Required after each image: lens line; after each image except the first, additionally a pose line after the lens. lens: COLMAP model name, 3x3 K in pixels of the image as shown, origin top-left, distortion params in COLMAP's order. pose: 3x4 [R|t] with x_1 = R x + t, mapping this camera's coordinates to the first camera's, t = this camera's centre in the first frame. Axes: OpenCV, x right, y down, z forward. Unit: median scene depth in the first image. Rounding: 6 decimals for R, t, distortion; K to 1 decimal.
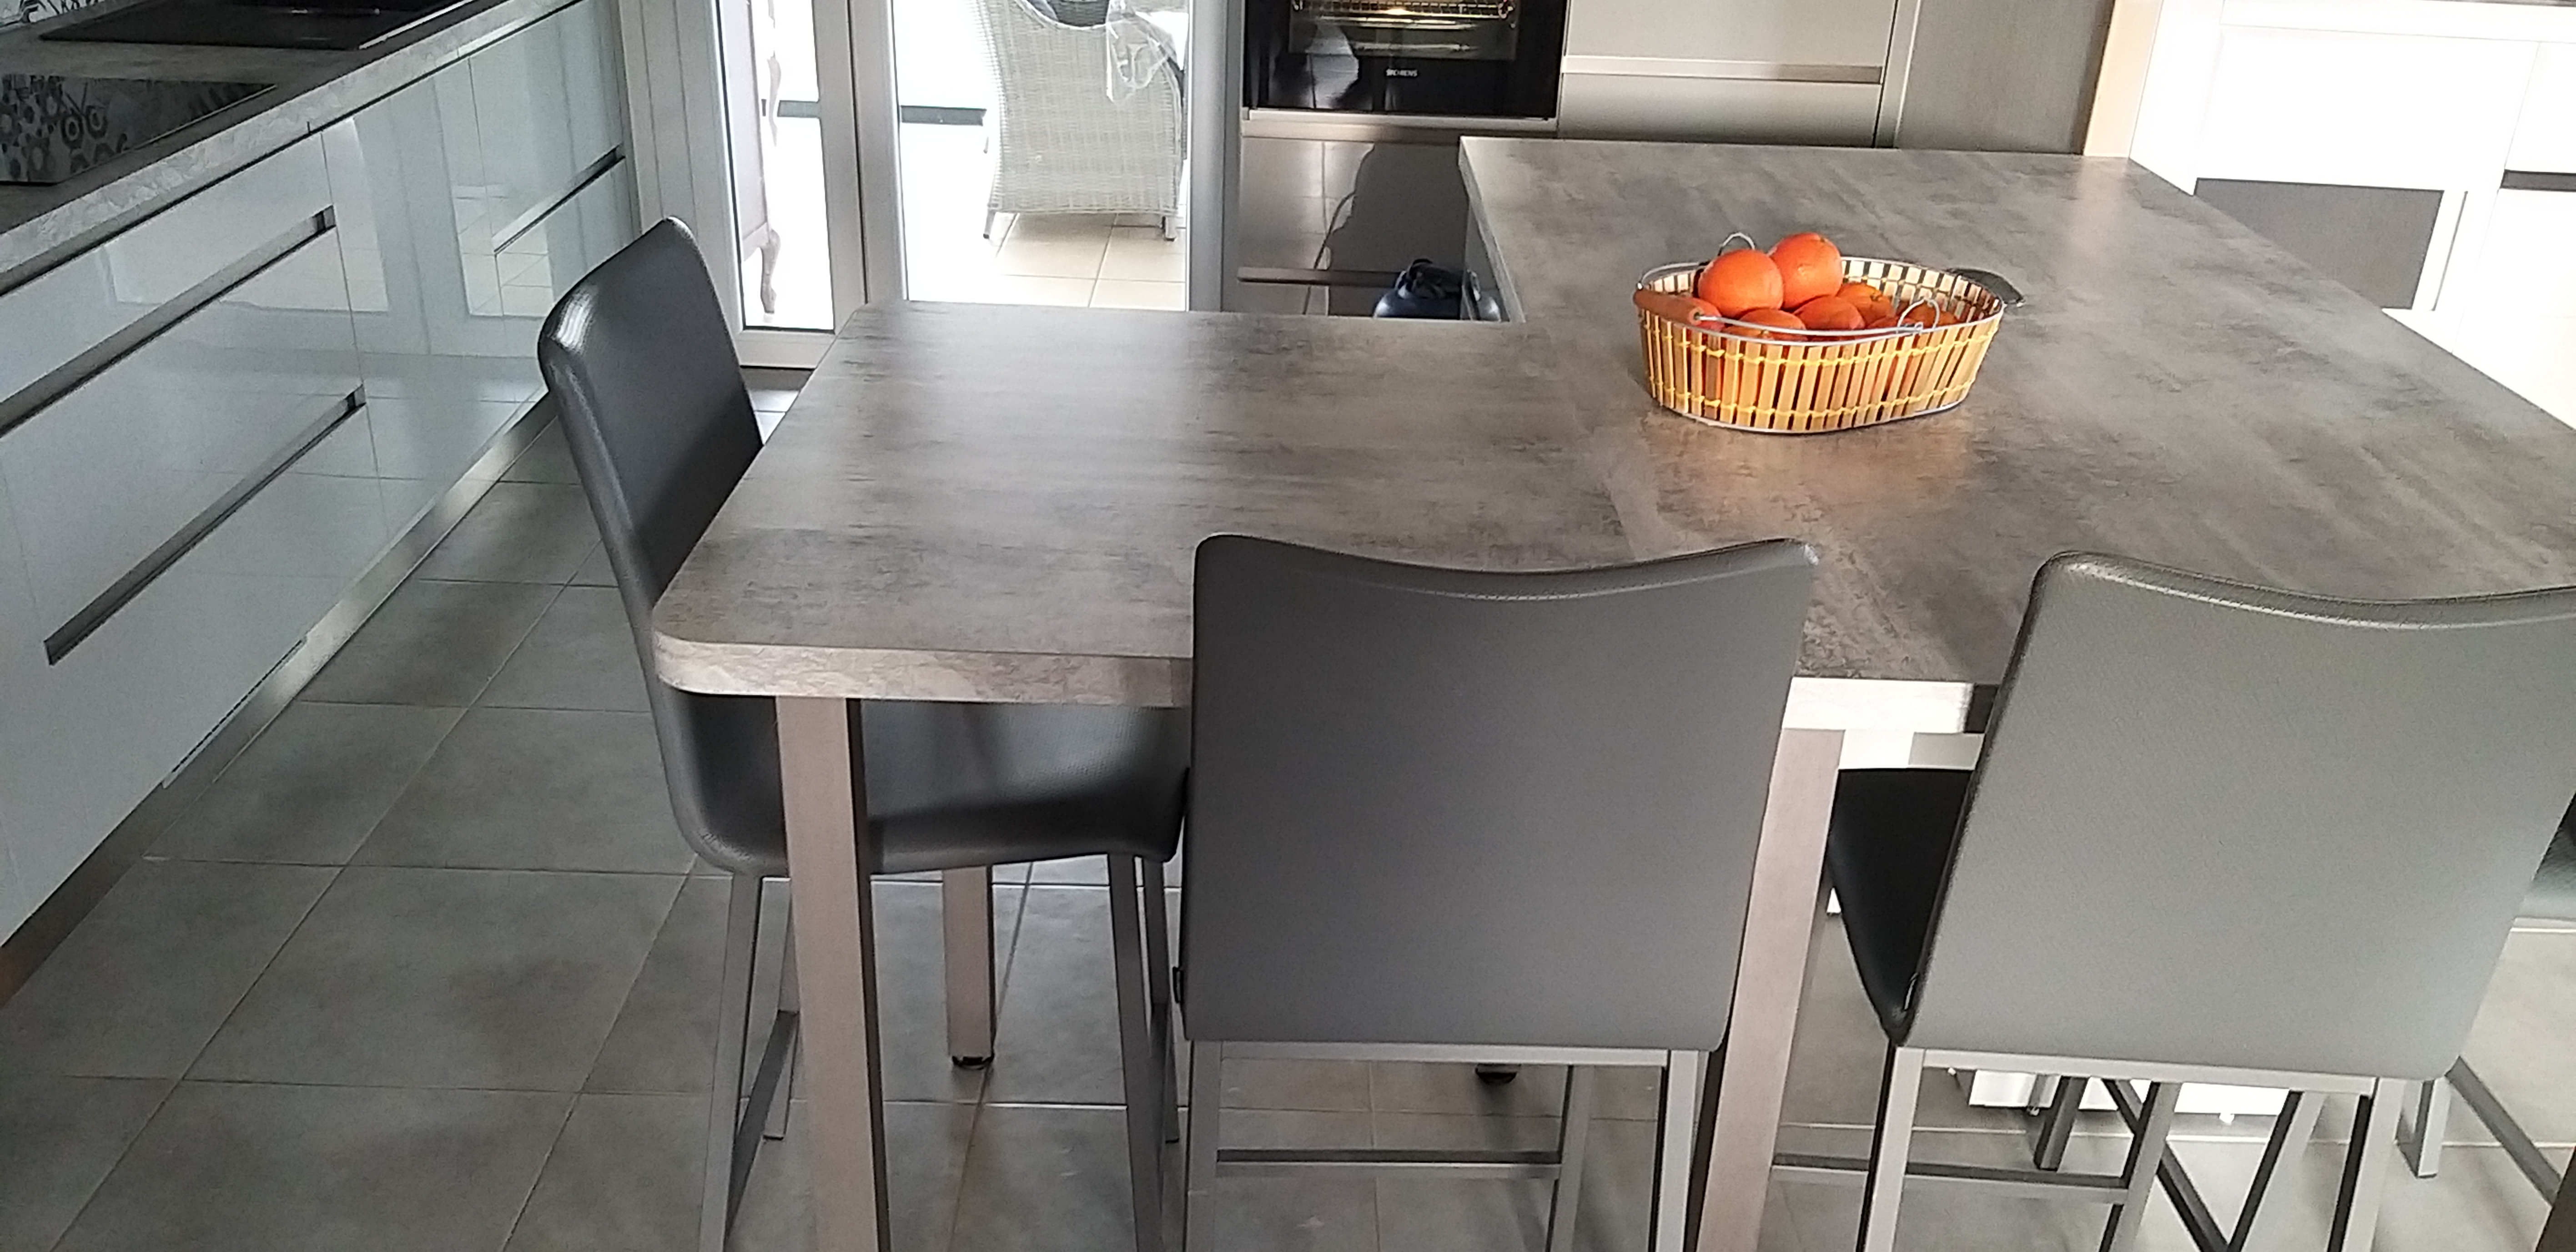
lens RADIAL K [[2047.5, 0, 1305.2], [0, 2047.5, 631.1], [0, 0, 1]] dist [0.086082, -0.160936]
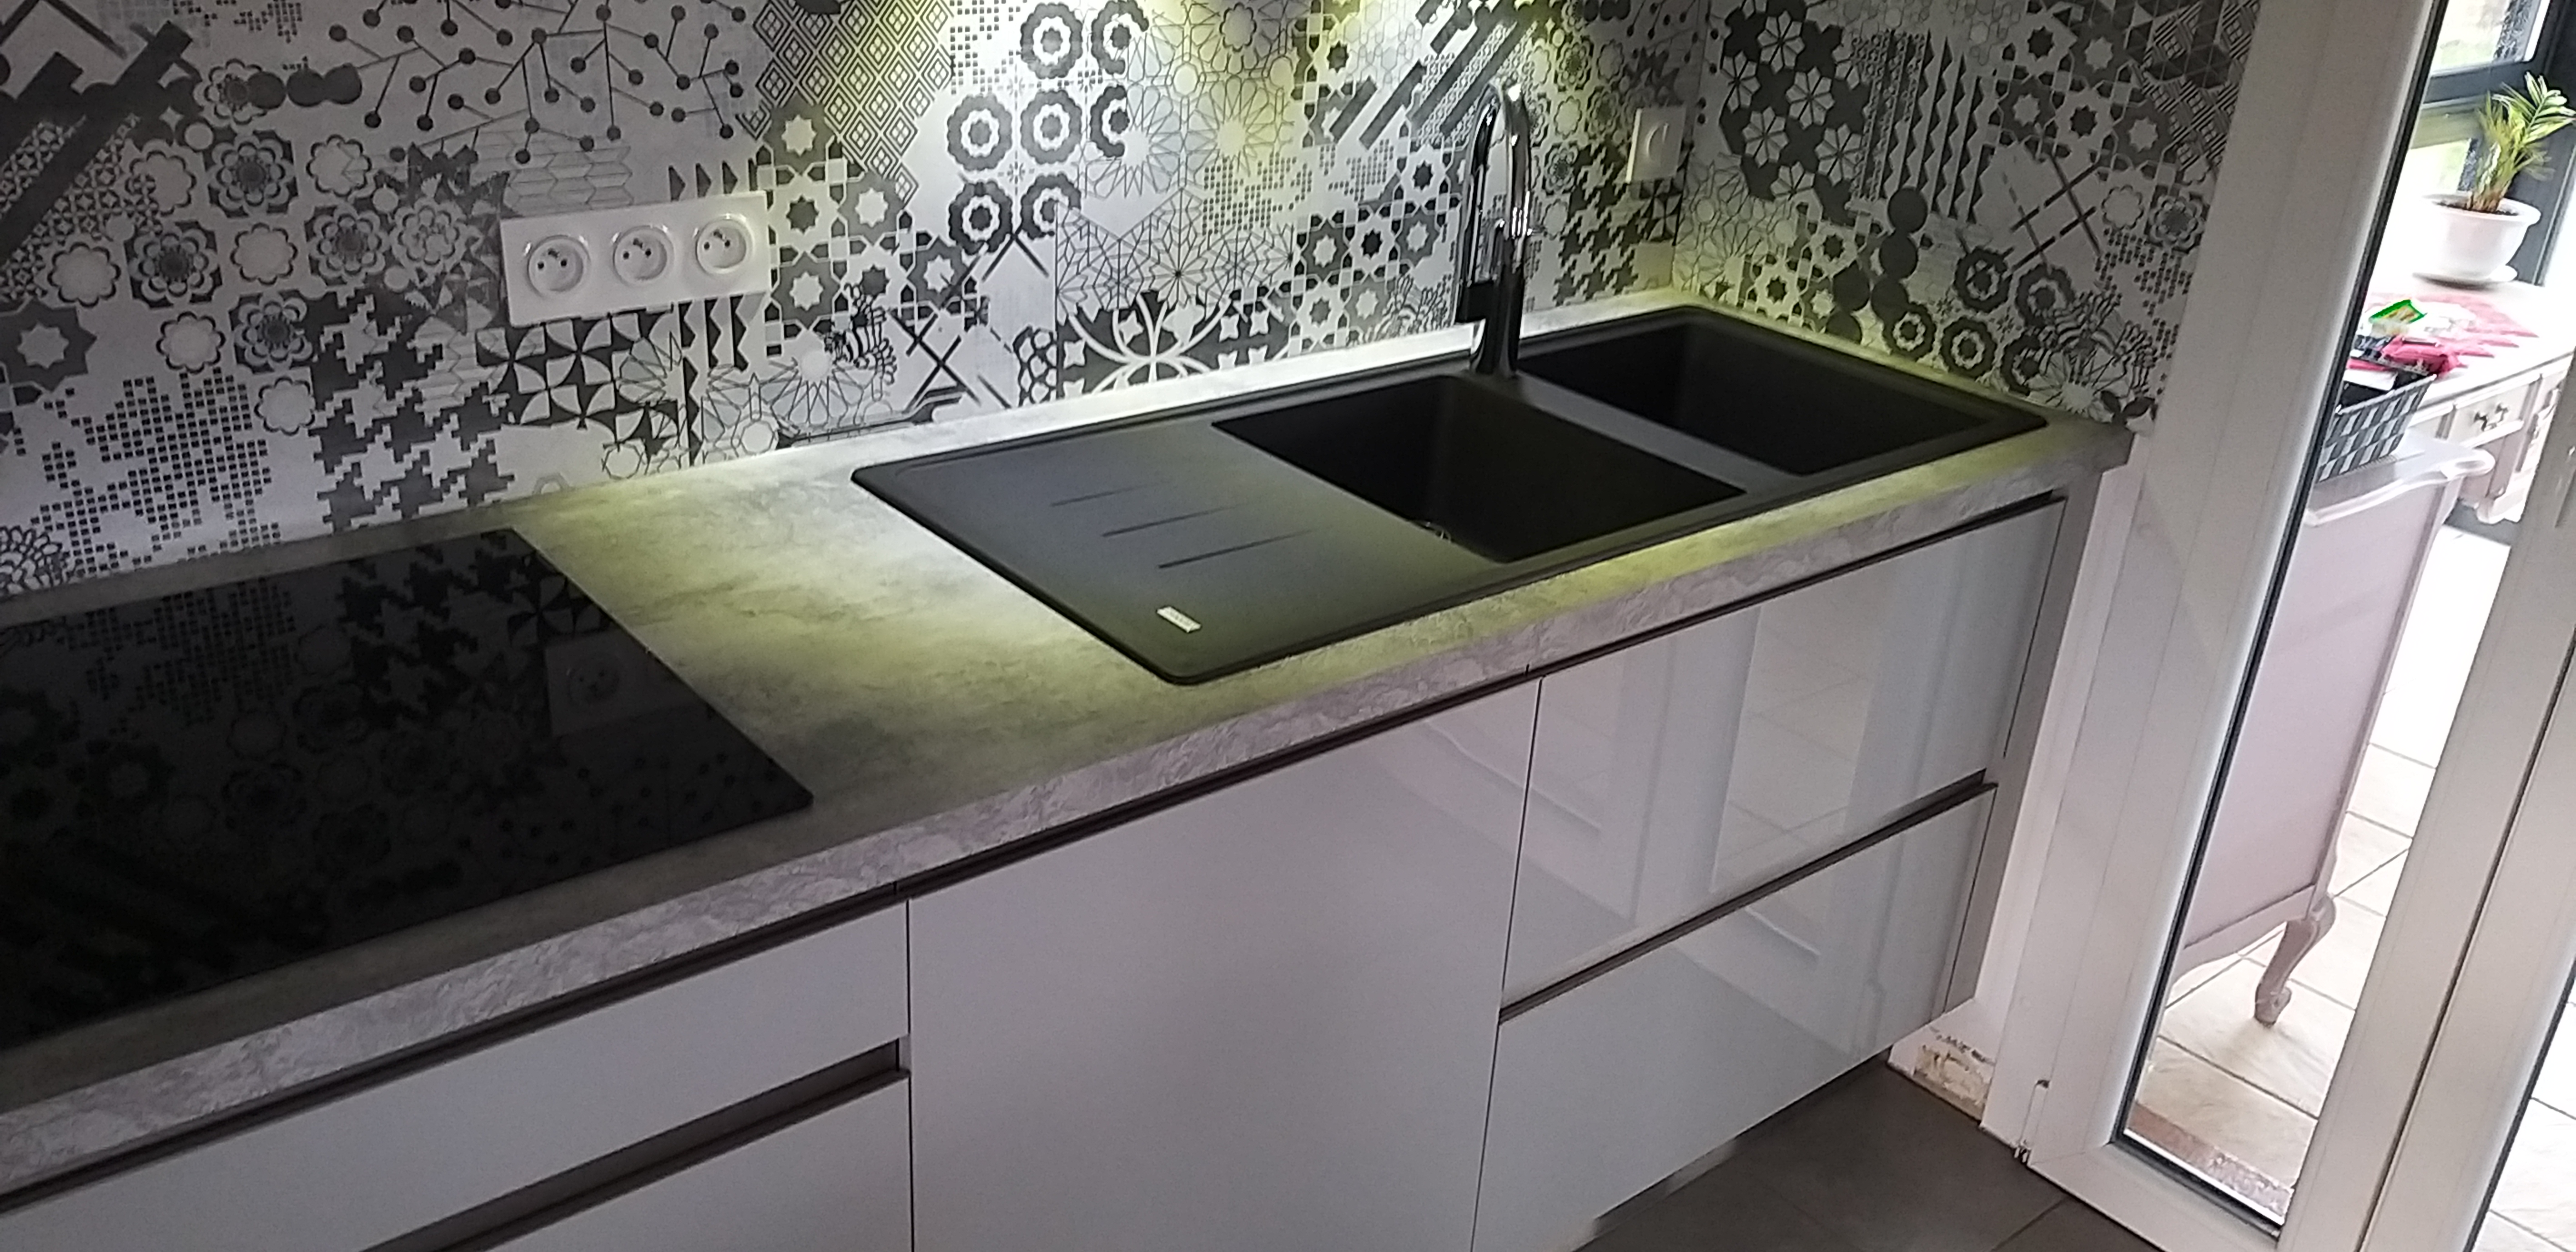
lens RADIAL K [[2047.5, 0, 1311.0], [0, 2047.5, 646.8], [0, 0, 1]] dist [0.086082, -0.160936]
pose [[0.638765, 0.329640, -0.695210, -0.126195], [-0.365191, 0.925200, 0.103151, -0.363801], [0.677211, 0.187995, 0.711367, 0.721514]]
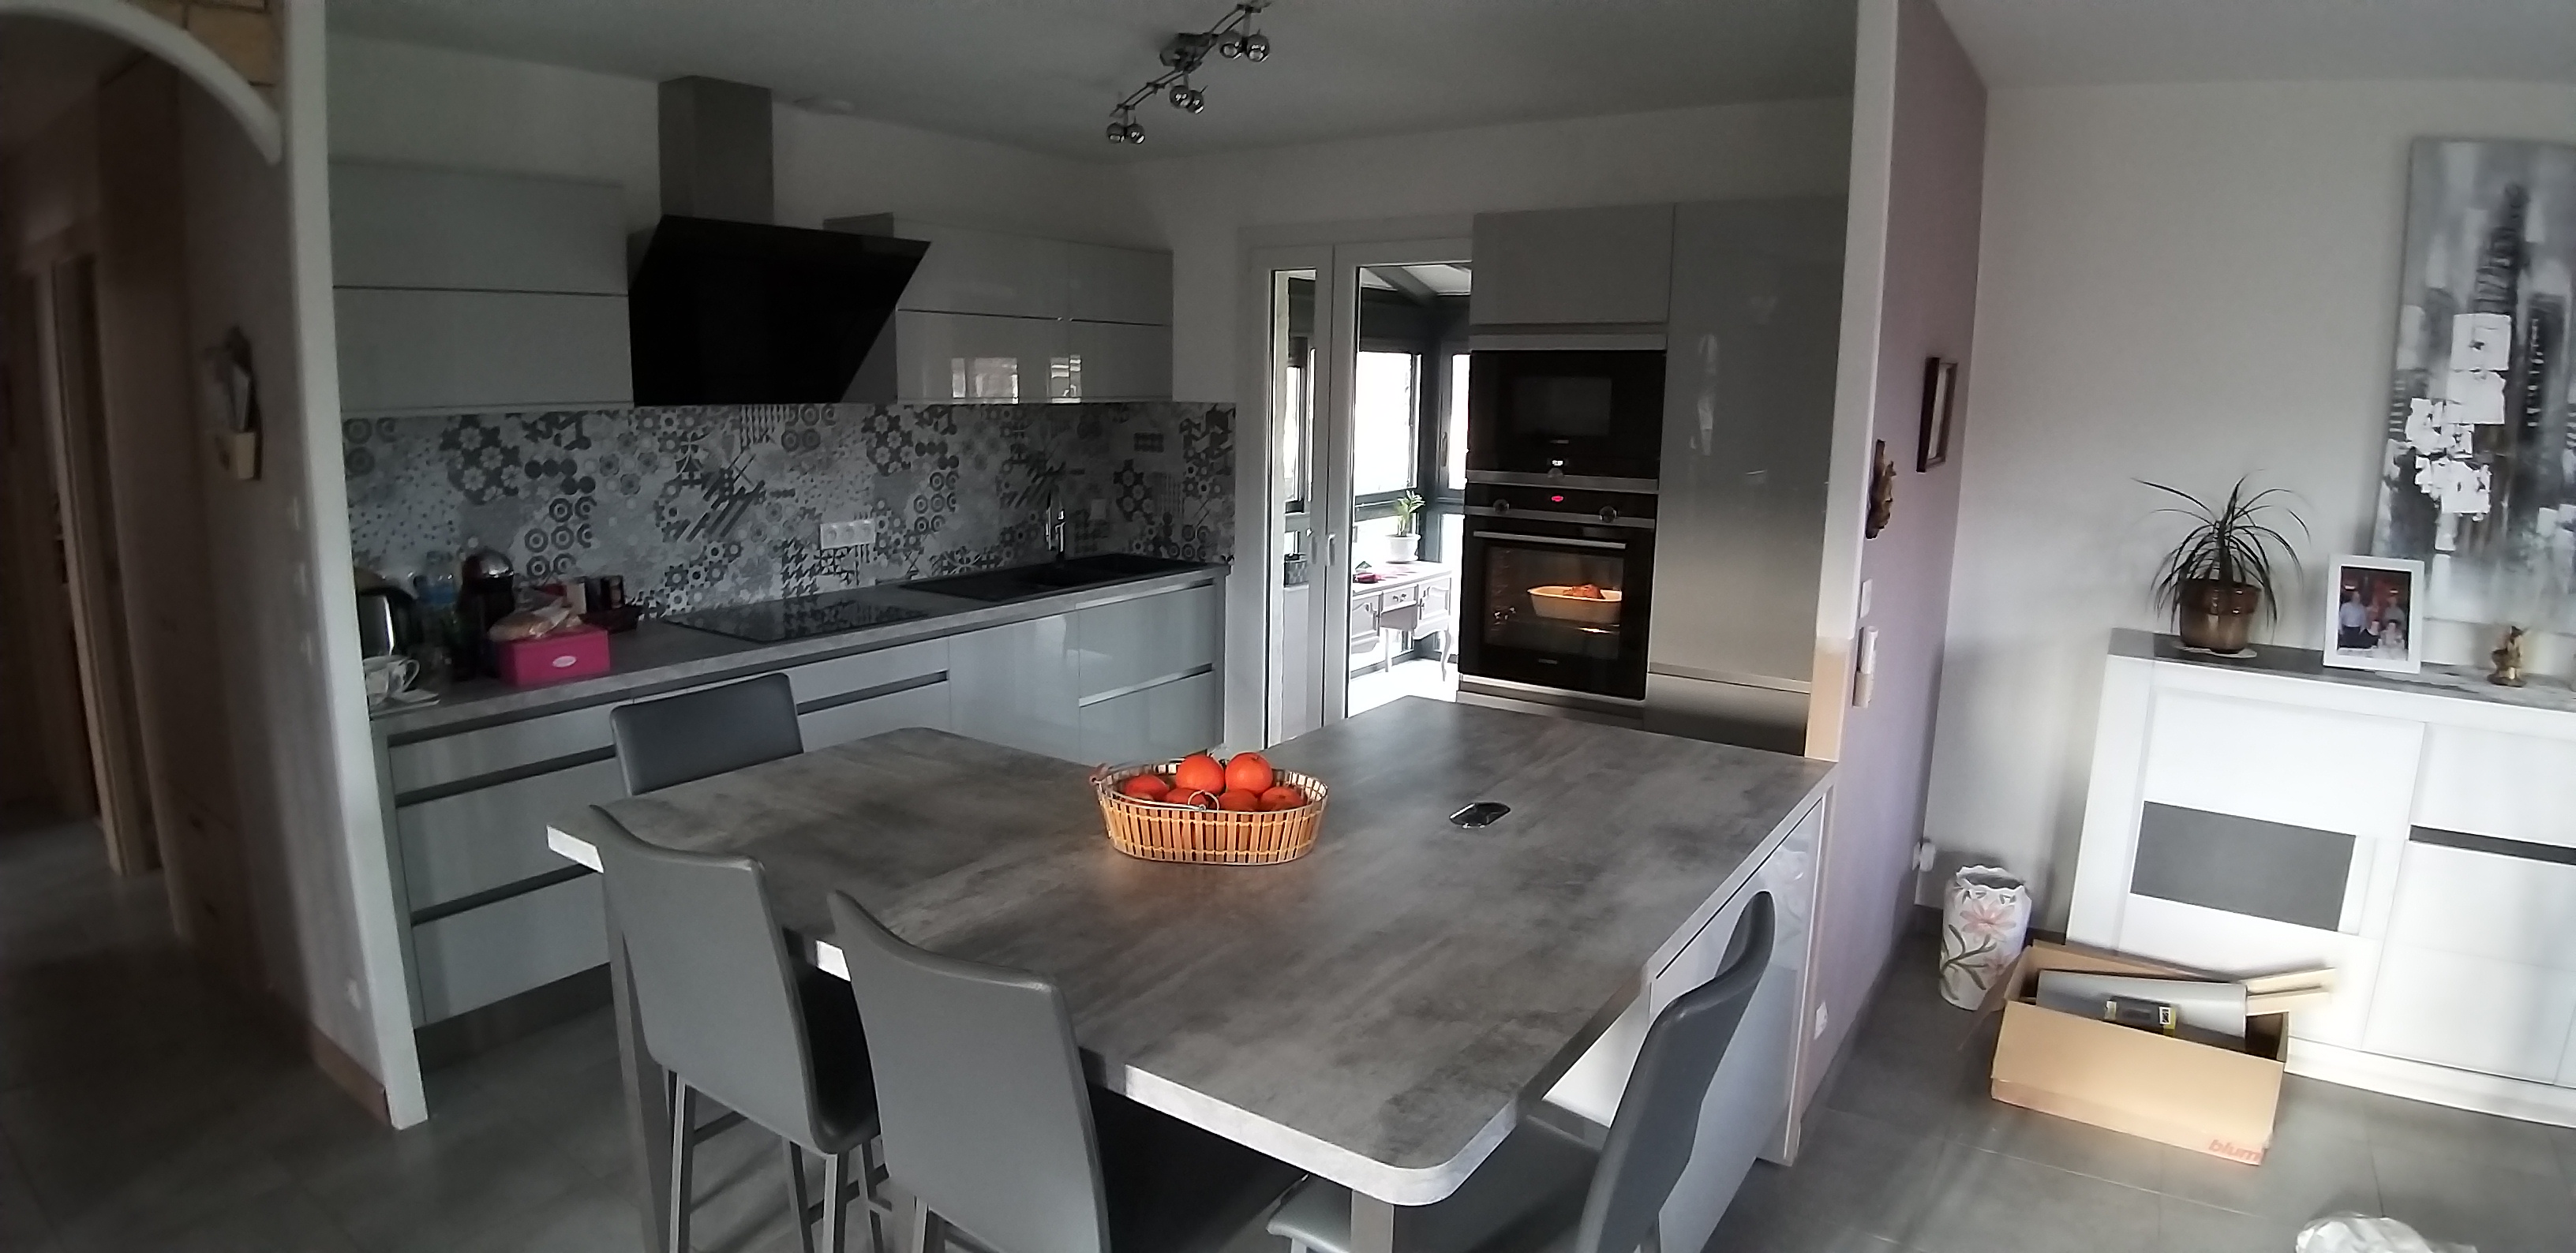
lens RADIAL K [[1350.6, 0, 1278.5], [0, 1350.6, 637.9], [0, 0, 1]] dist [-0.086366, -0.012700]
pose [[0.819382, 0.082759, -0.567243, 0.580093], [-0.231399, 0.953074, -0.195205, -0.048340], [0.524469, 0.291207, 0.800082, 0.072896]]
